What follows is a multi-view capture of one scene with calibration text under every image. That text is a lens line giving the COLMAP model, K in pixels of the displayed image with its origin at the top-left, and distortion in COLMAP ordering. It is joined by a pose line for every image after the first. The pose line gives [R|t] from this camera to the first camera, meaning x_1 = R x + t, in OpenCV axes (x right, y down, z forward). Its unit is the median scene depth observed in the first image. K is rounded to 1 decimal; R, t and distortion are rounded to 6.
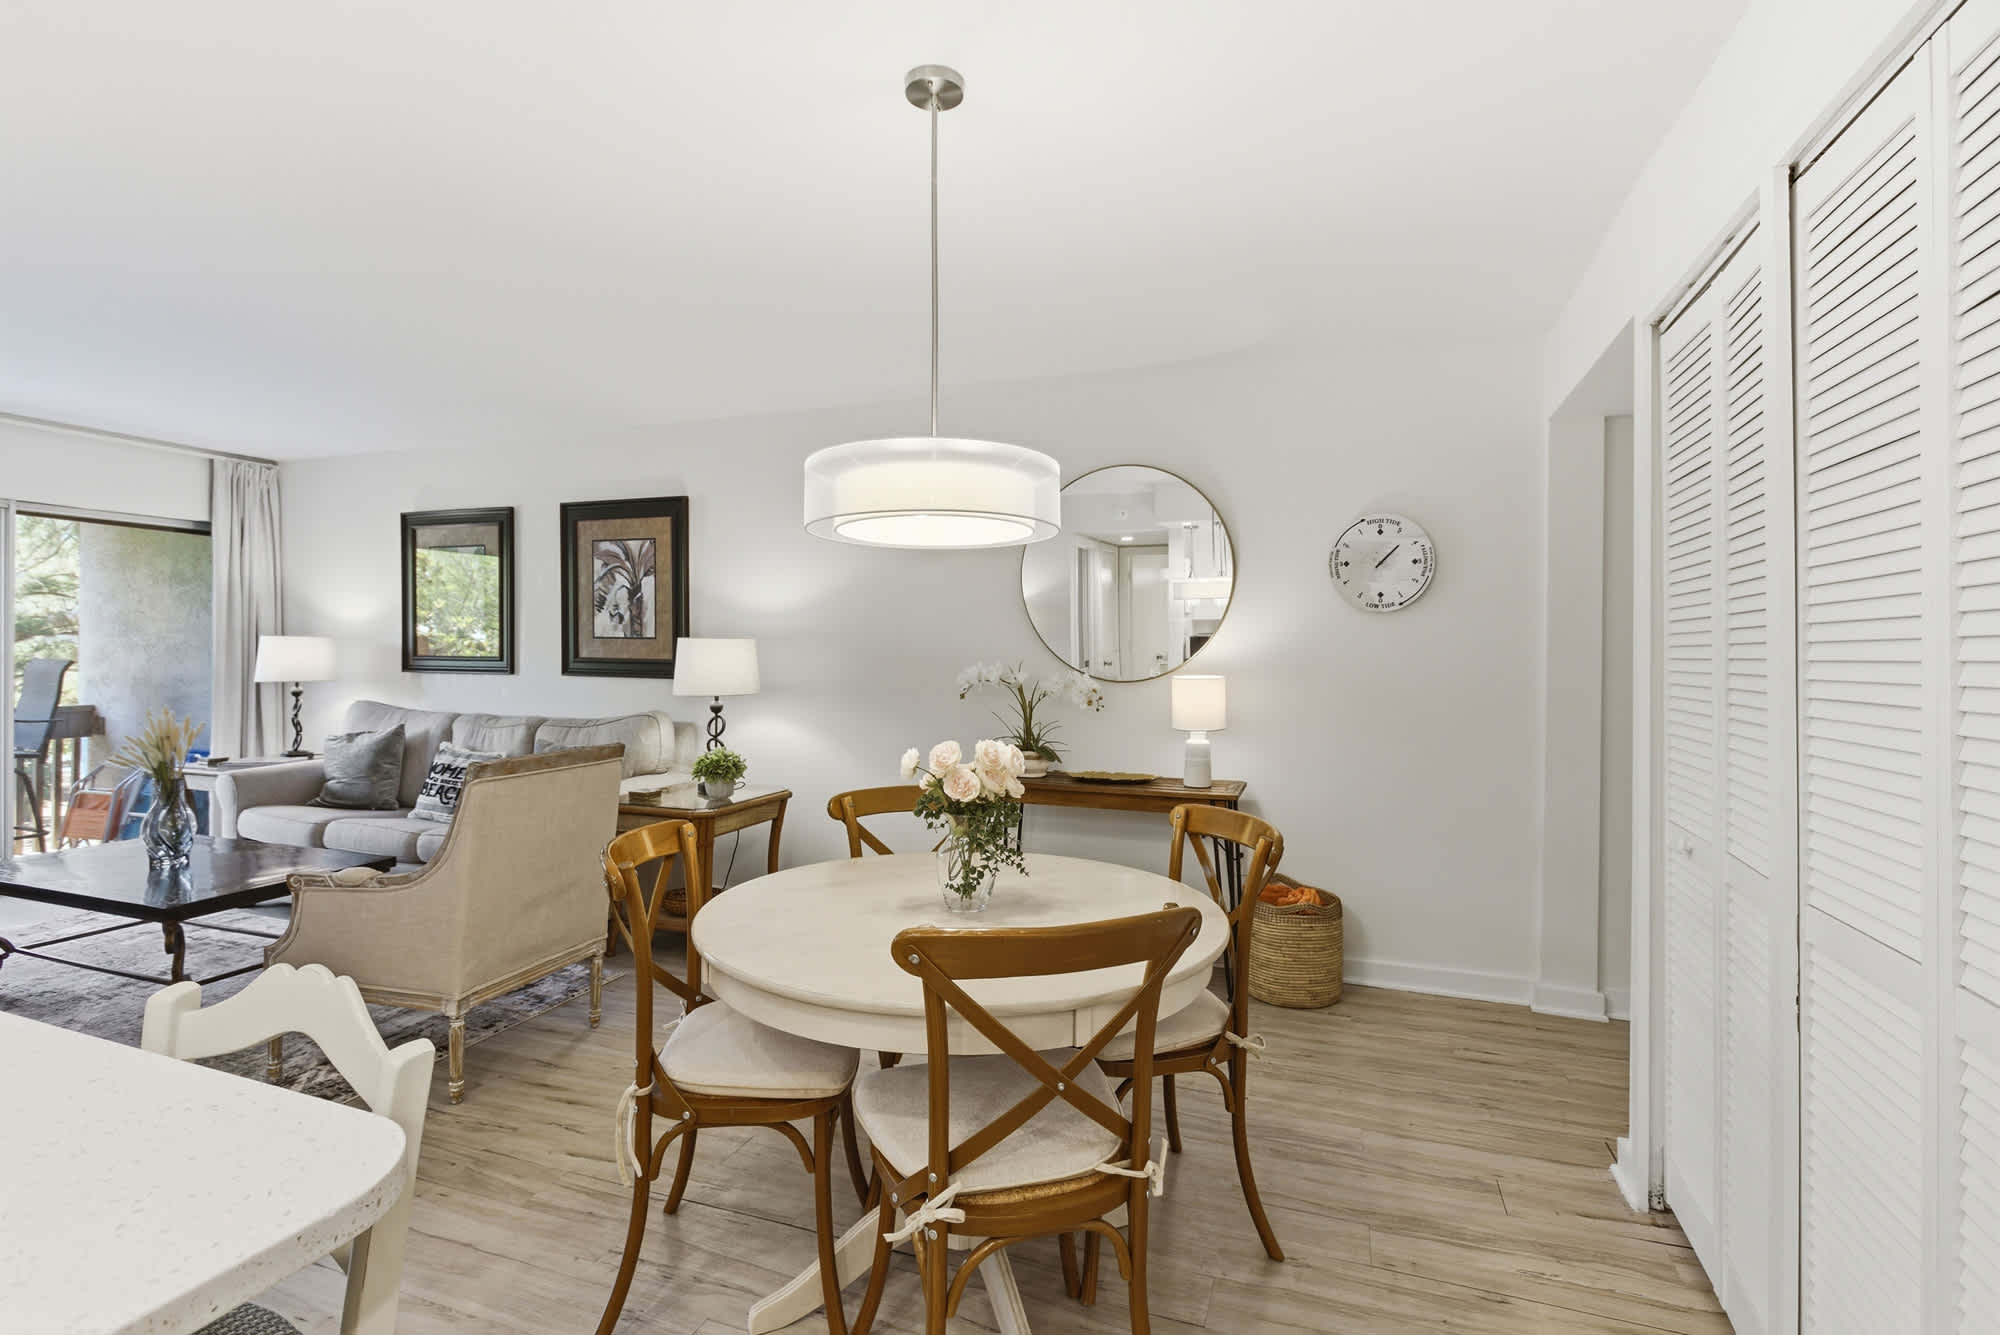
lens RADIAL K [[942.9, 0, 1006.9], [0, 942.9, 653.1], [0, 0, 1]] dist [-0.003255, -0.001338]
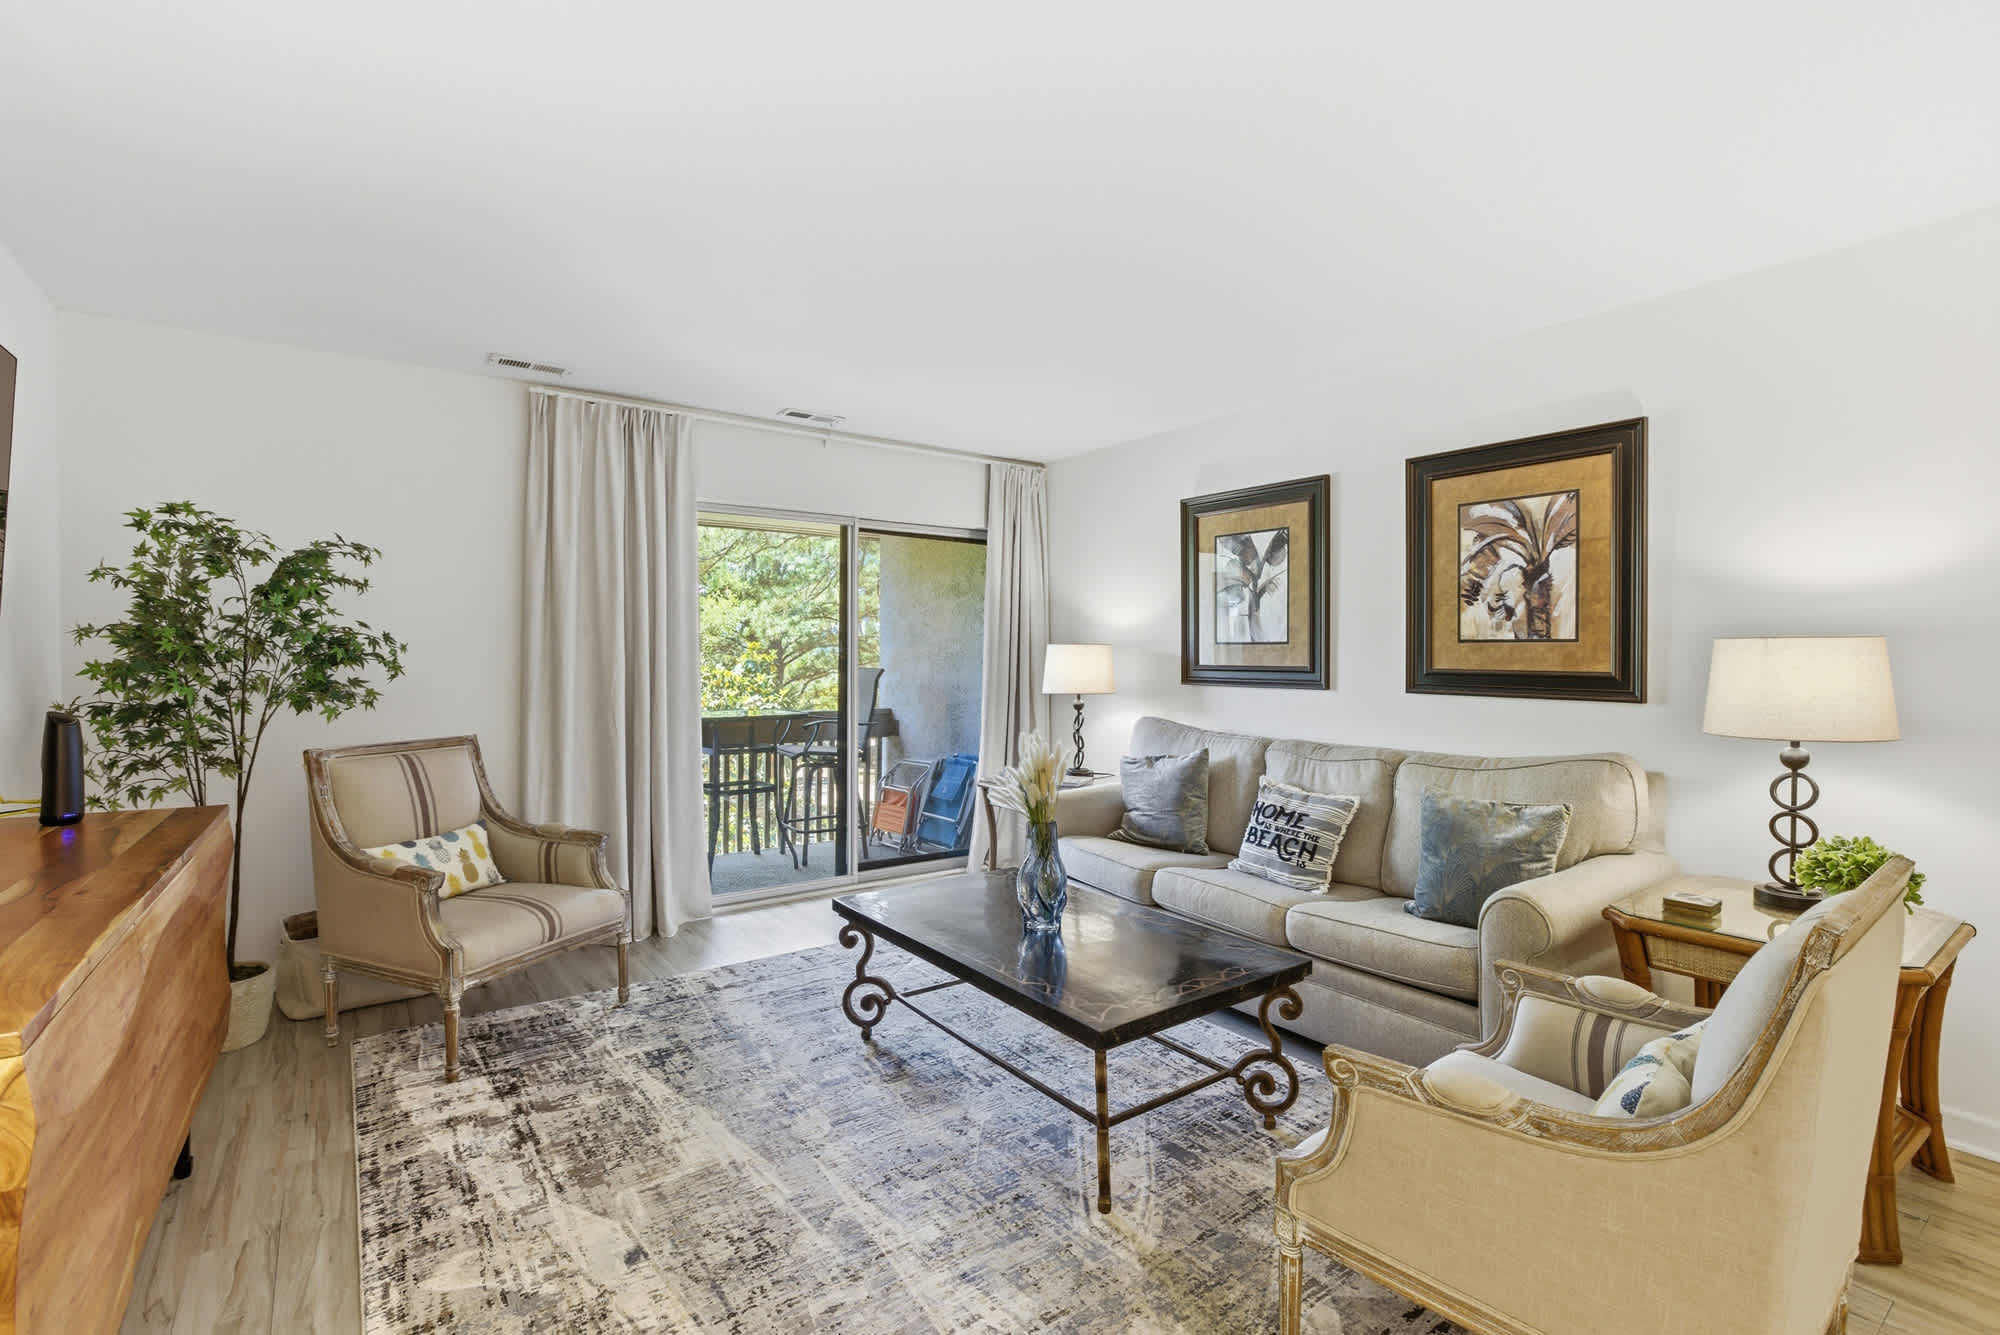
lens RADIAL K [[908.6, 0, 998.8], [0, 908.6, 659.4], [0, 0, 1]] dist [-0.001381, -0.000176]
pose [[0.828686, -0.000863, -0.559713, -0.345035], [-0.000053, 0.999999, -0.001621, -0.001395], [0.559714, 0.001373, 0.828685, 0.237166]]
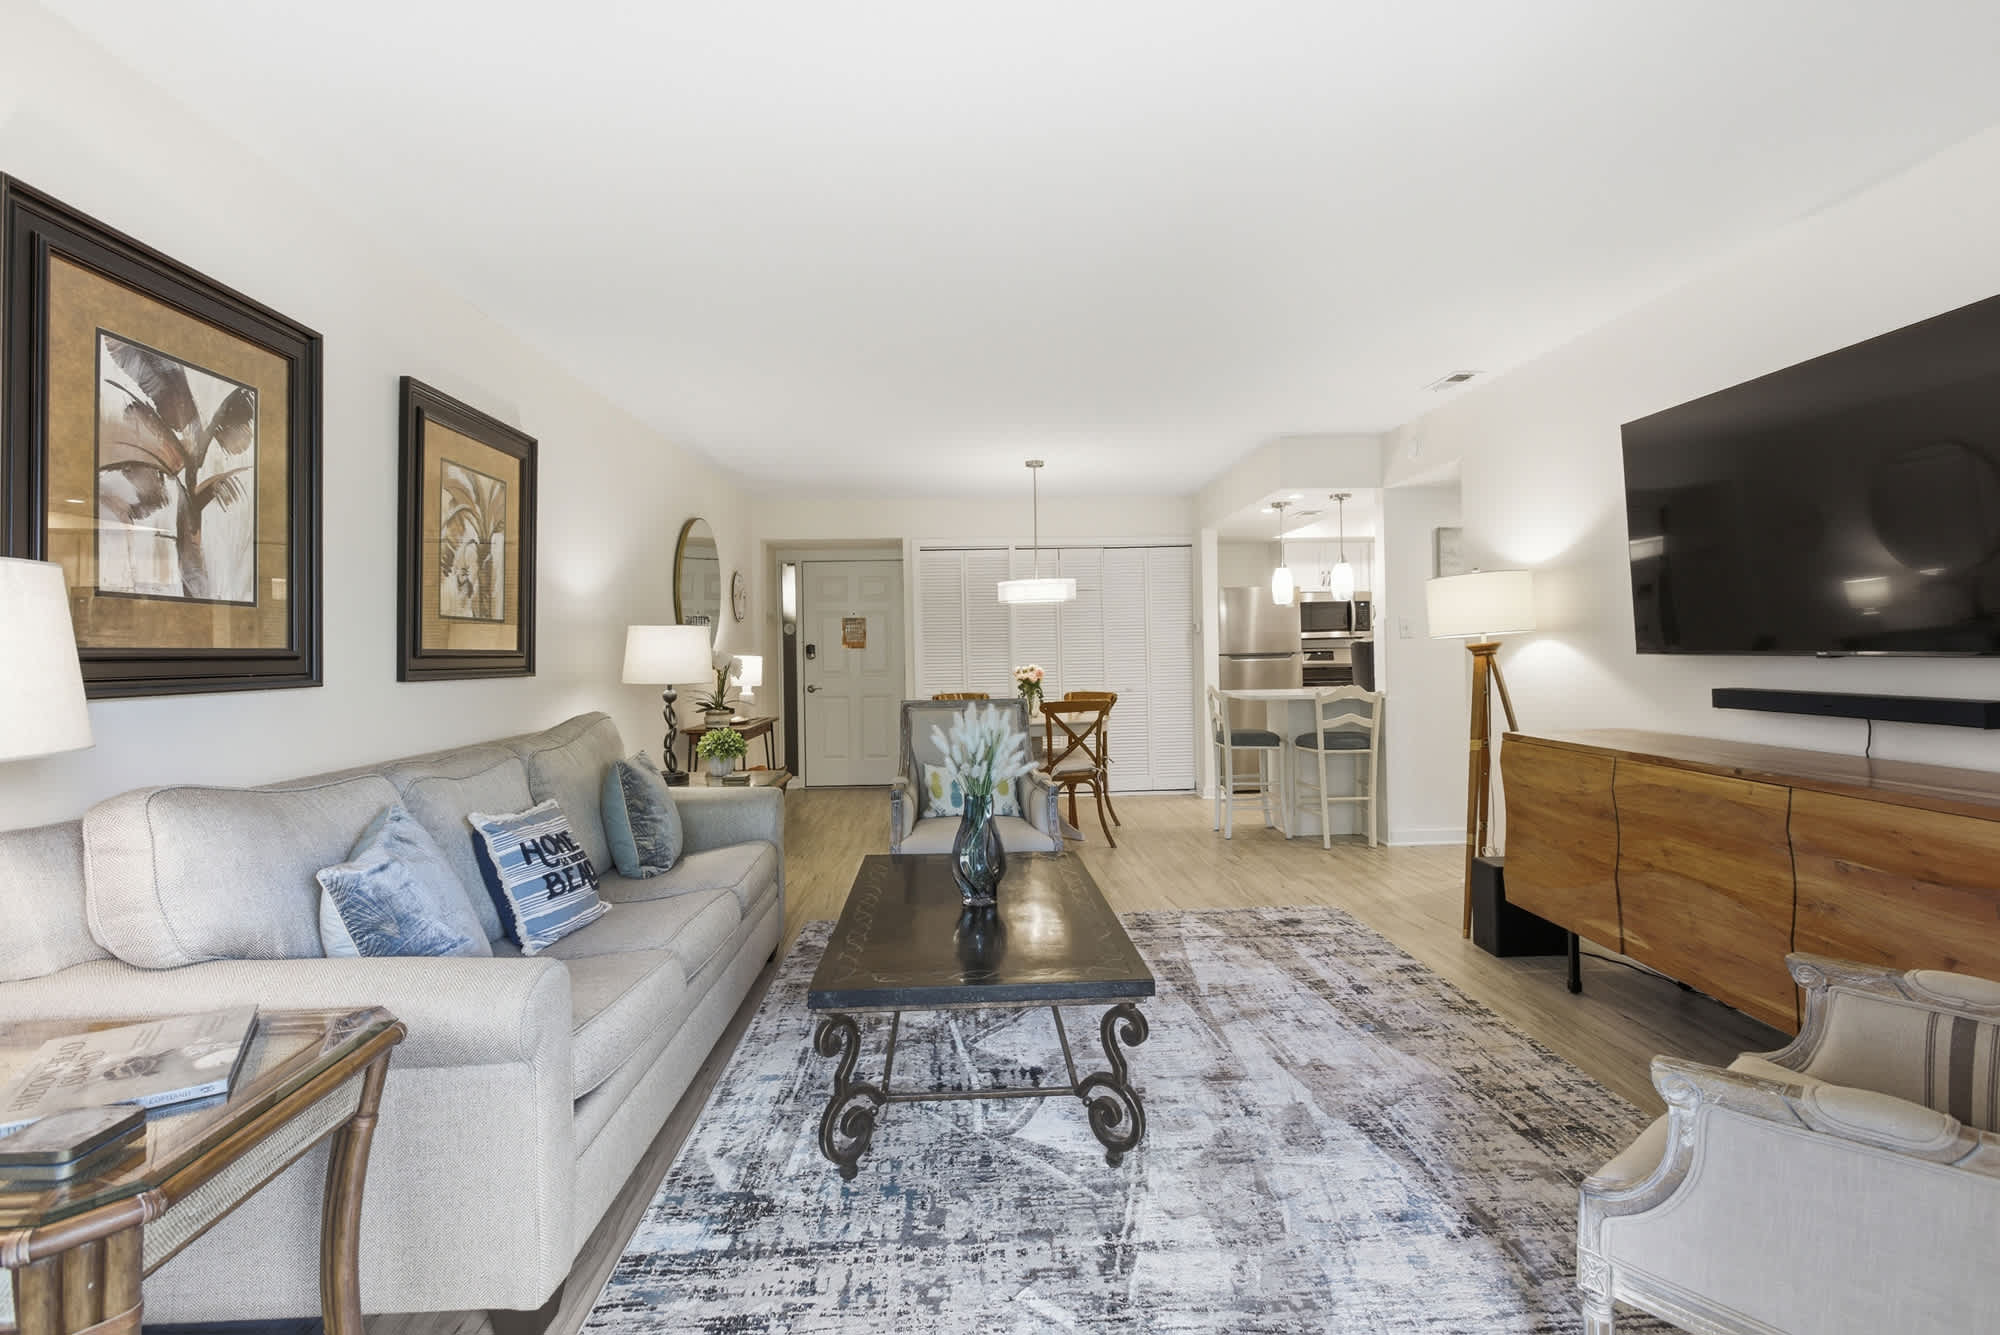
lens RADIAL K [[908.6, 0, 998.8], [0, 908.6, 659.4], [0, 0, 1]] dist [-0.001381, -0.000176]
pose [[-0.375723, -0.014700, 0.926615, -1.127551], [-0.001206, 0.999881, 0.015374, 0.001794], [-0.926731, 0.004658, -0.375696, 0.890861]]
